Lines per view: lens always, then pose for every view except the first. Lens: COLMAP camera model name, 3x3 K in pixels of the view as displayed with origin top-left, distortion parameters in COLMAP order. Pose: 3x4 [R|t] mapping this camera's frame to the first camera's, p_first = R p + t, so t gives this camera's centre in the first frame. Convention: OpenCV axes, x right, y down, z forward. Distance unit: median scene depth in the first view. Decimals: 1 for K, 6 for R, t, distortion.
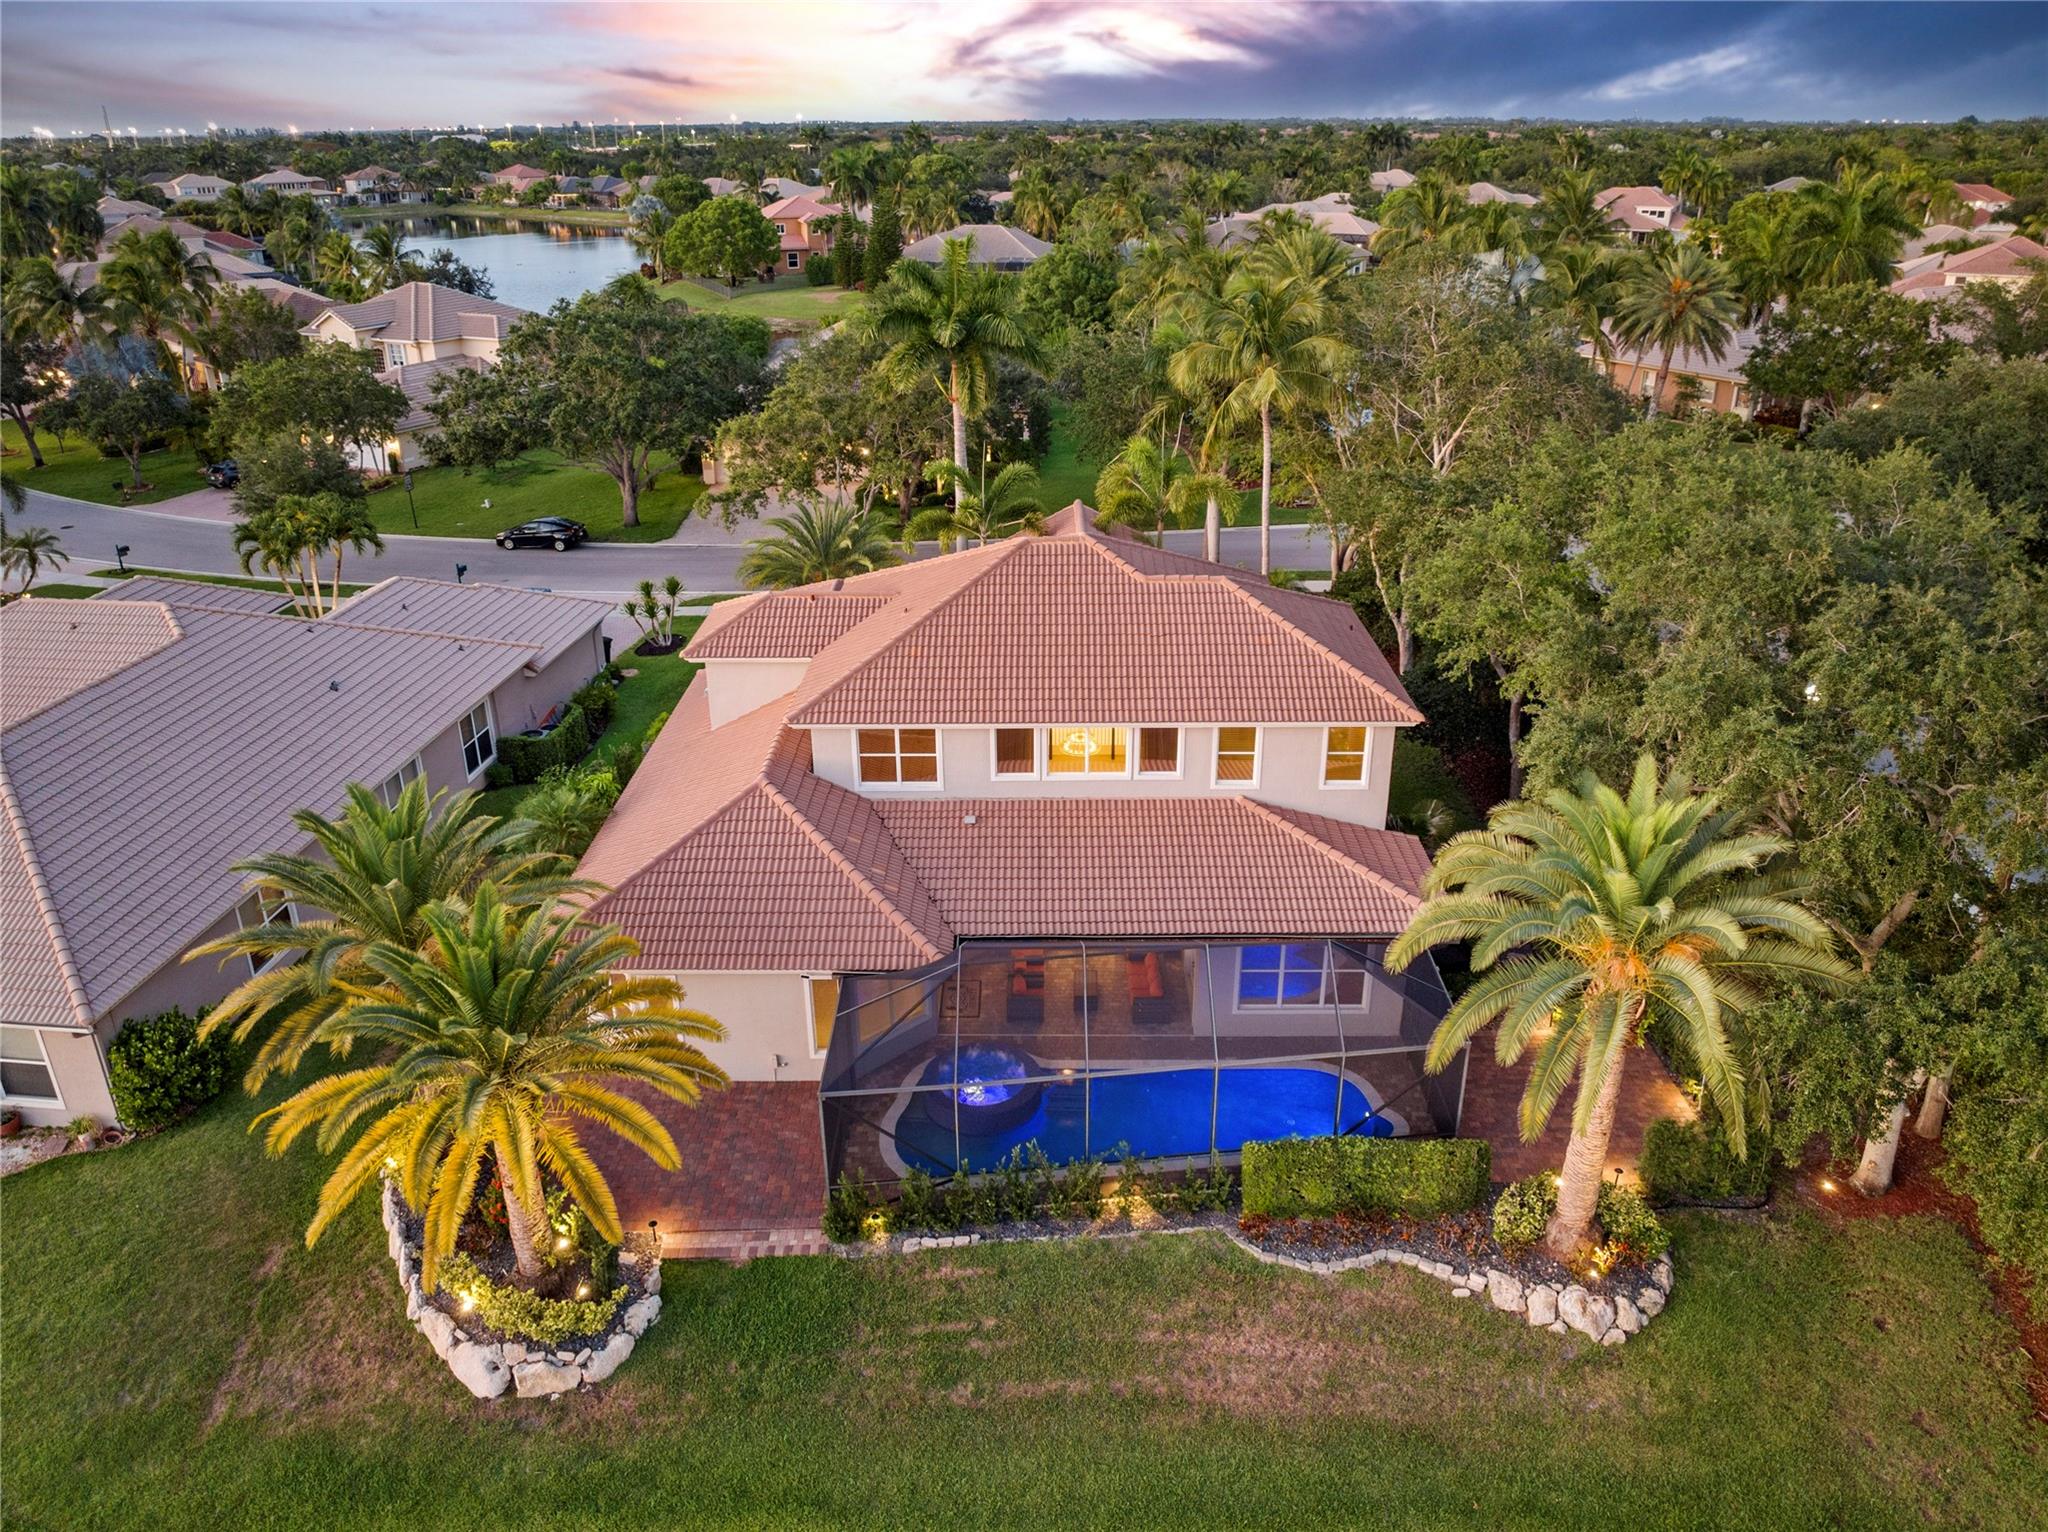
lens RADIAL K [[1475.3, 0, 1024.0], [0, 1475.3, 766.0], [0, 0, 1]] dist [-0.060102, 0.034708]
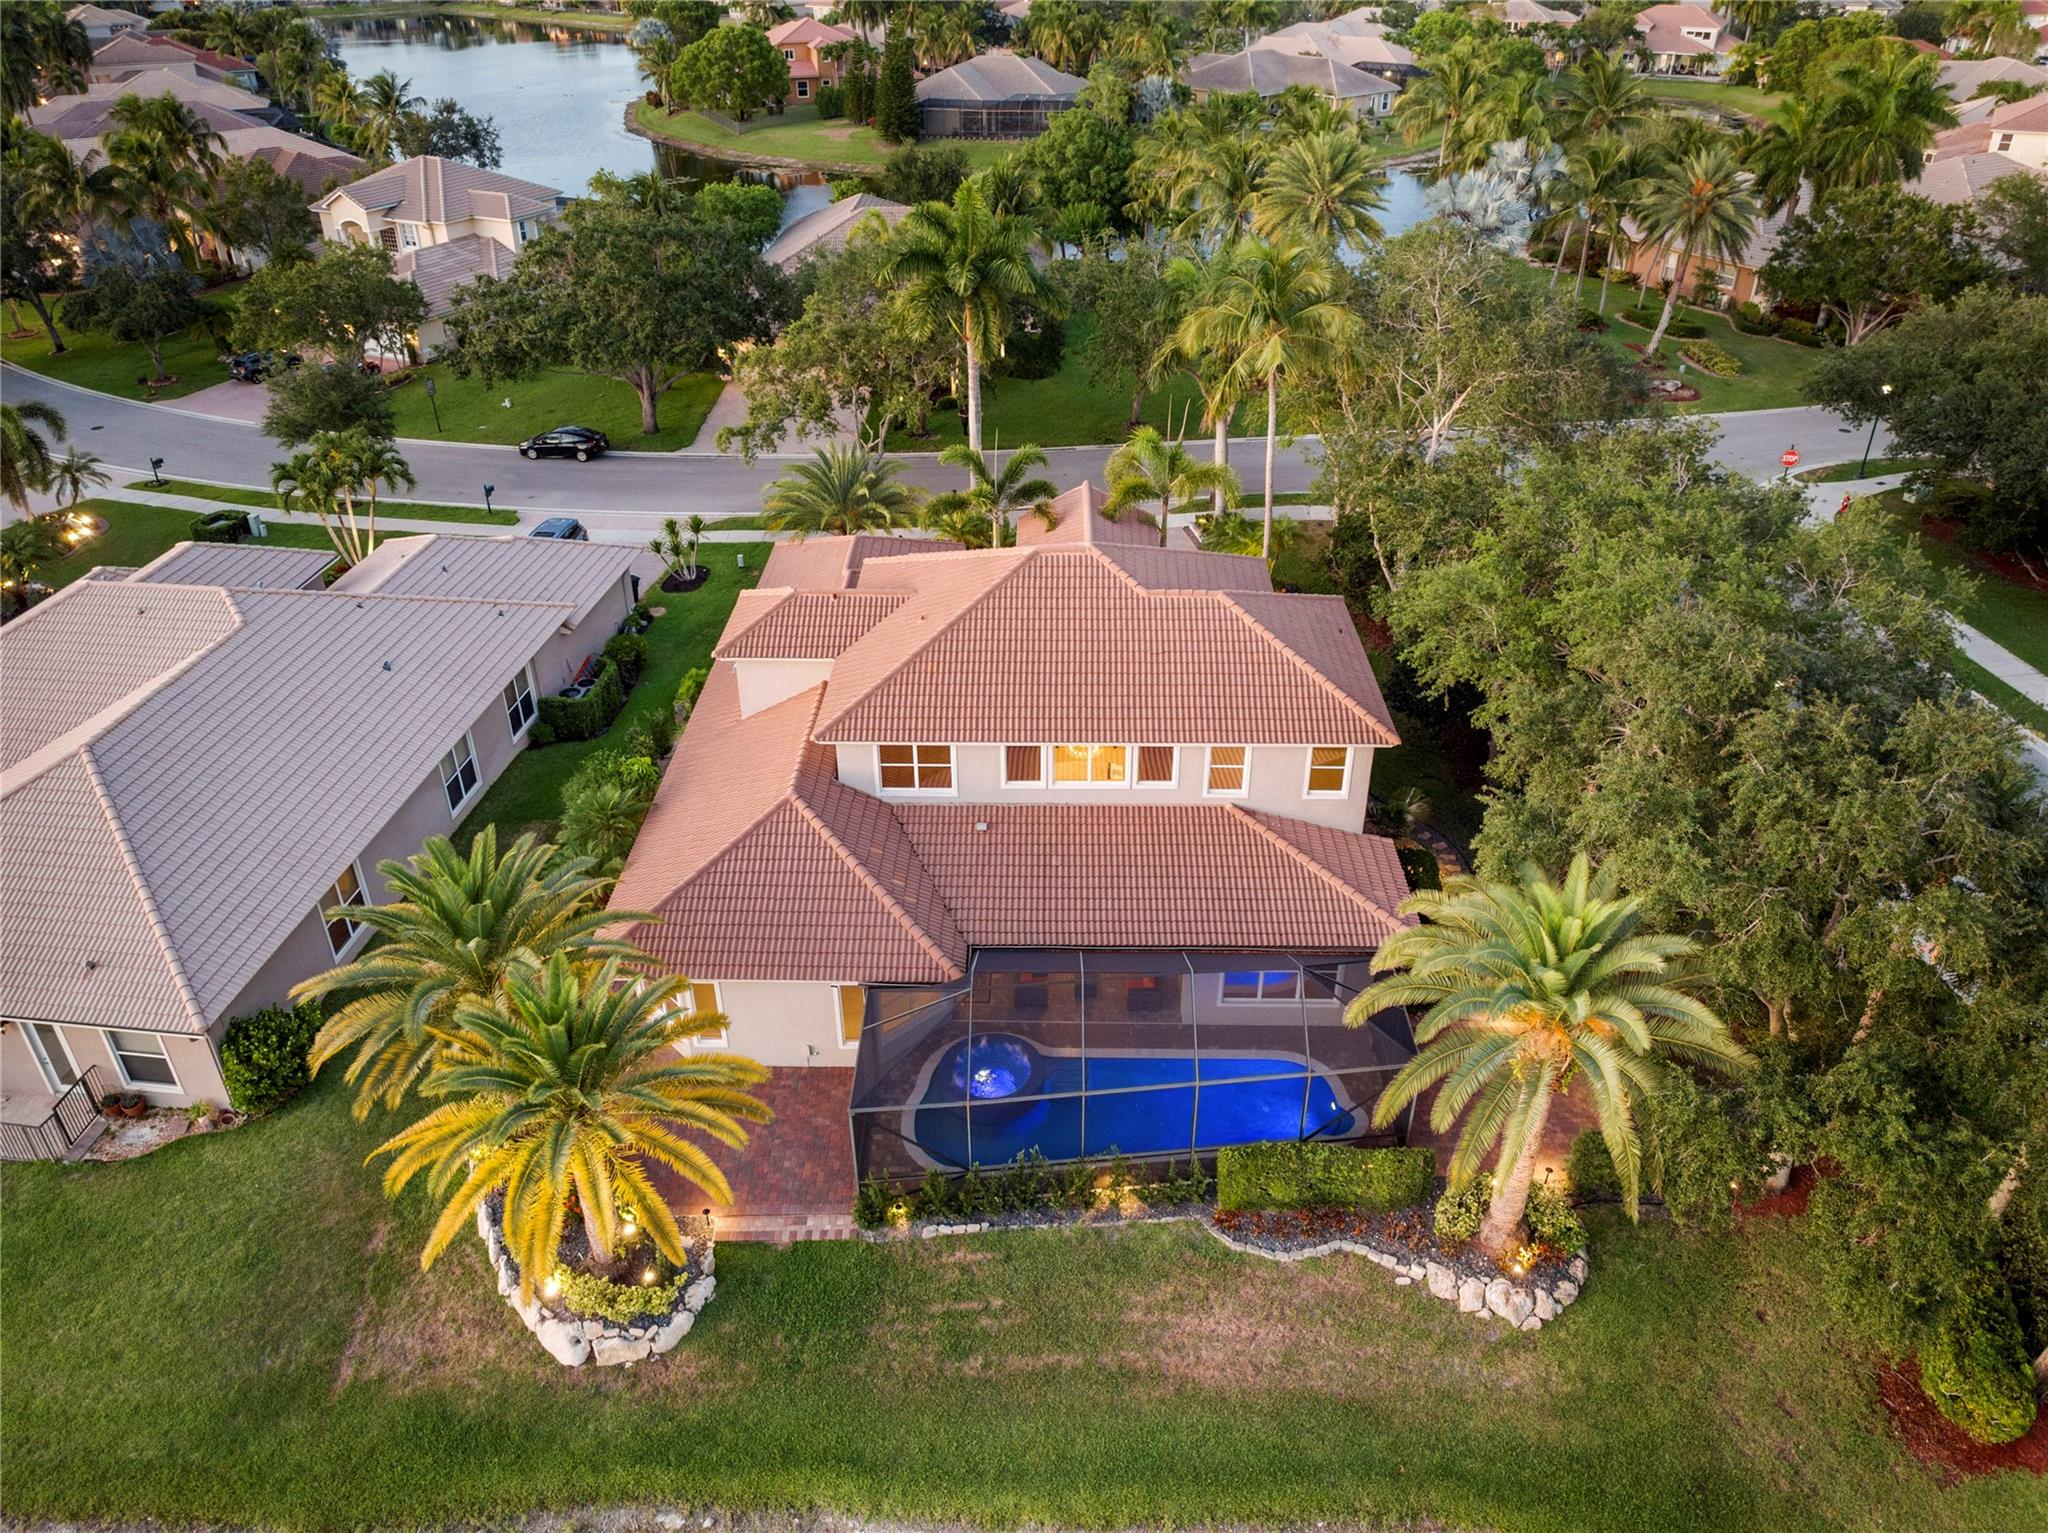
lens RADIAL K [[1475.3, 0, 1024.0], [0, 1475.3, 766.5], [0, 0, 1]] dist [-0.060102, 0.034708]
pose [[0.999931, 0.007570, -0.008956, 0.005167], [-0.006328, 0.991314, 0.131368, -0.187460], [0.009873, -0.131302, 0.991293, -0.097329]]
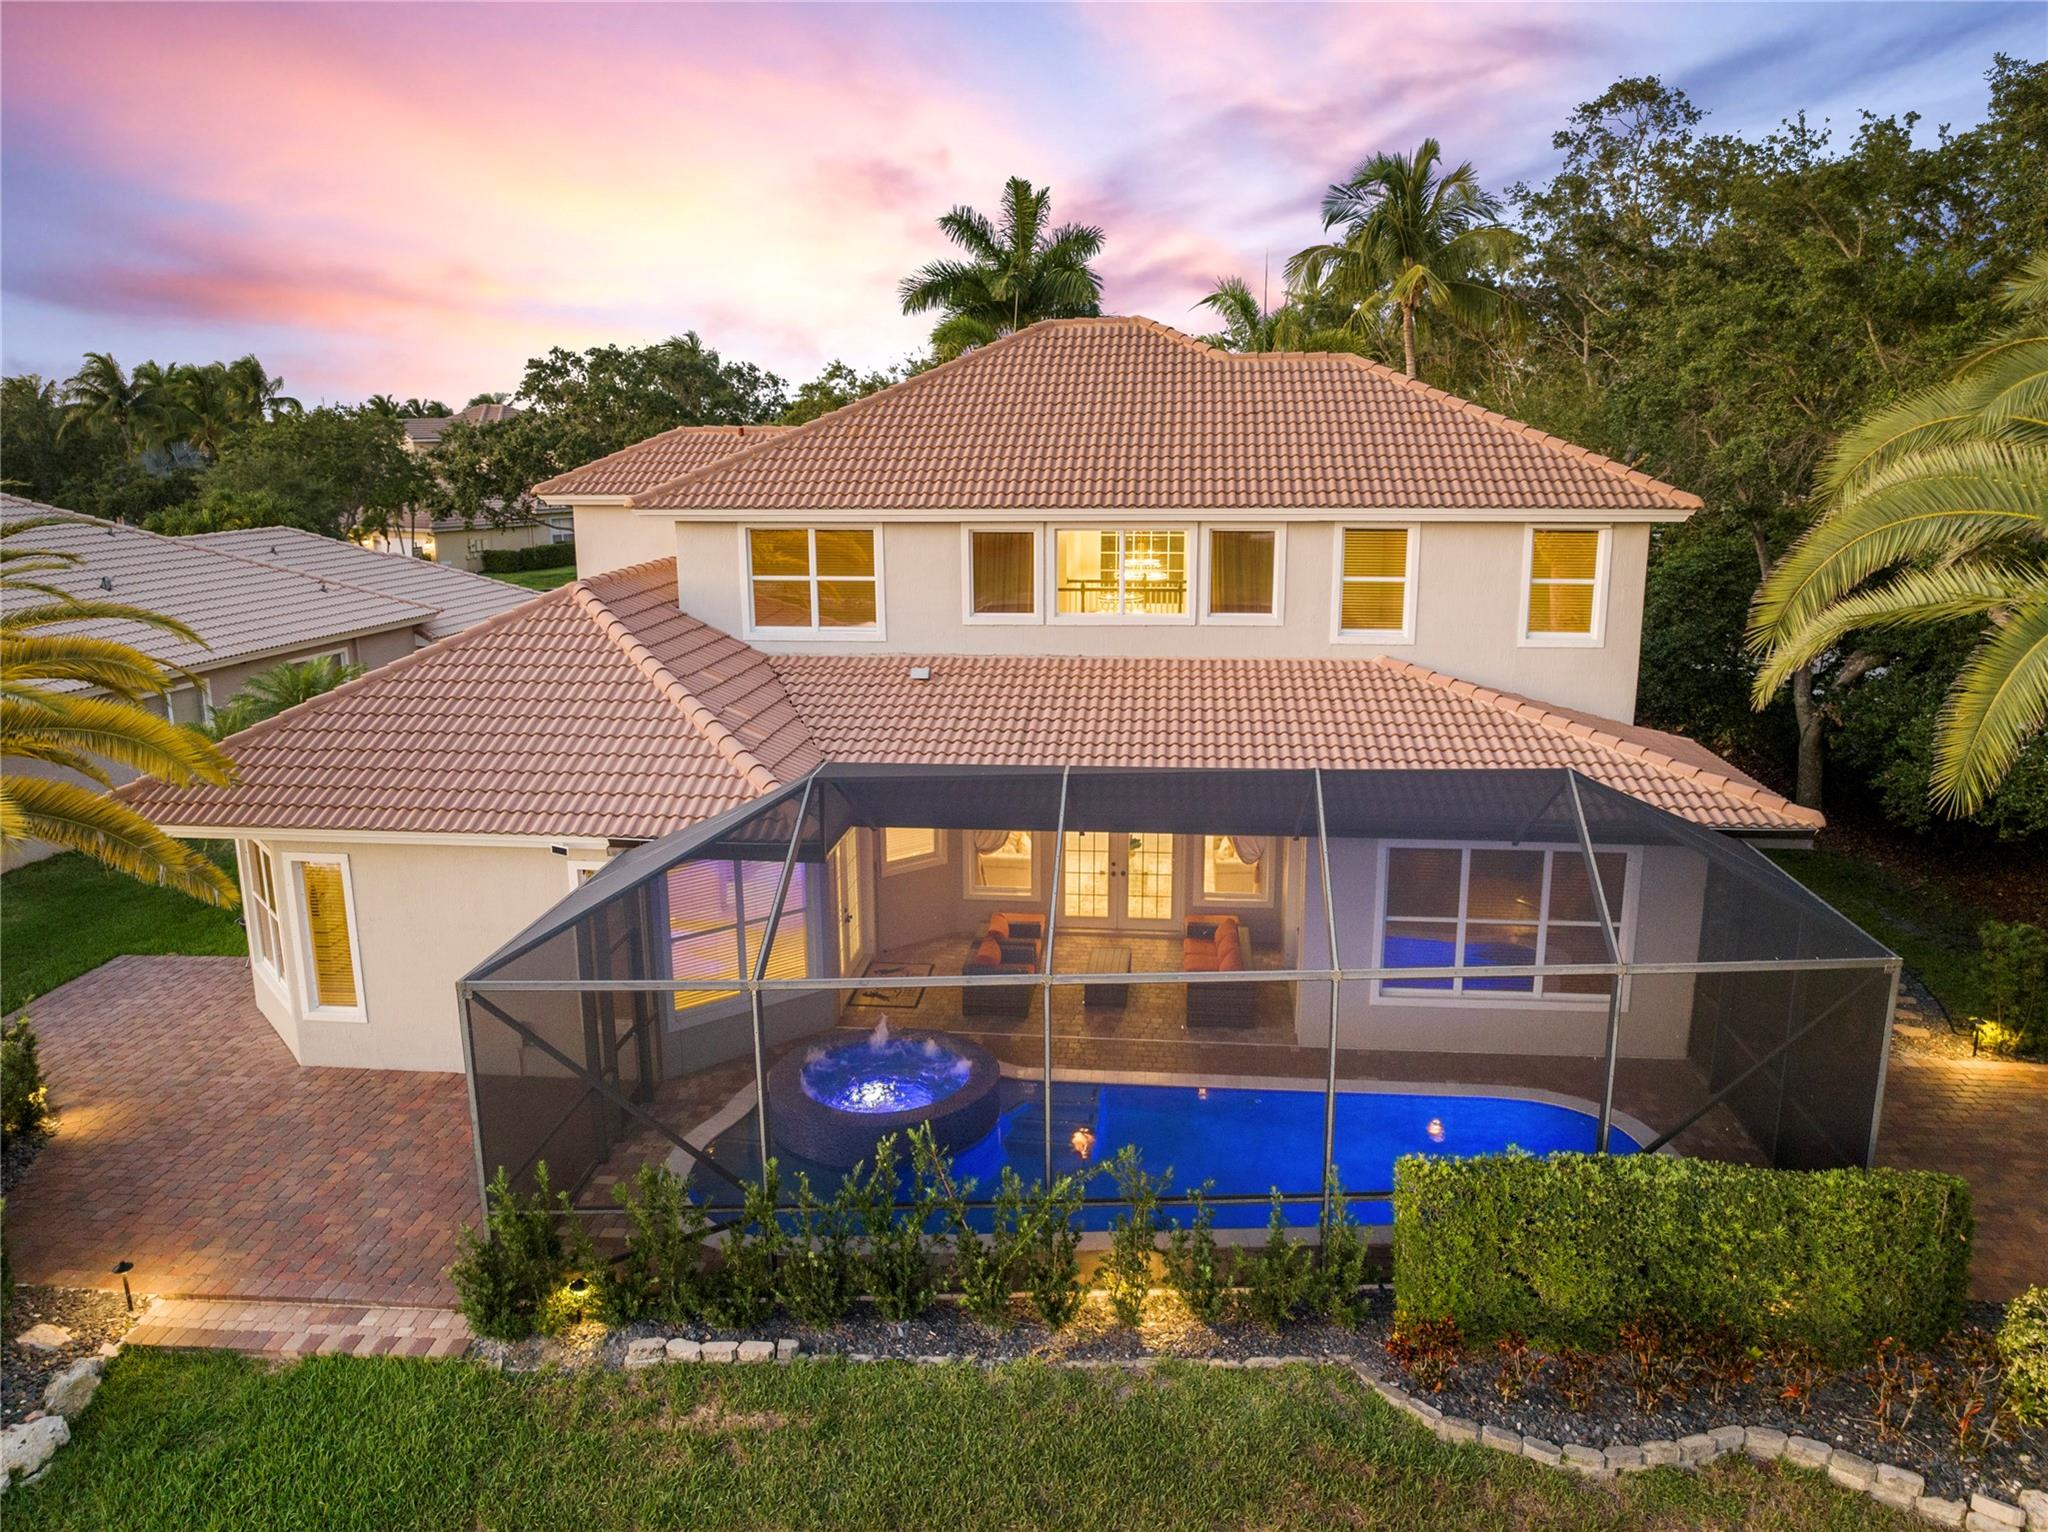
lens RADIAL K [[1465.3, 0, 1031.0], [0, 1465.3, 771.1], [0, 0, 1]] dist [-0.066787, 0.039020]
pose [[0.995878, 0.024001, -0.087475, 0.074645], [-0.040164, 0.981348, -0.187998, 0.227690], [0.081332, 0.190736, 0.978266, 0.536112]]
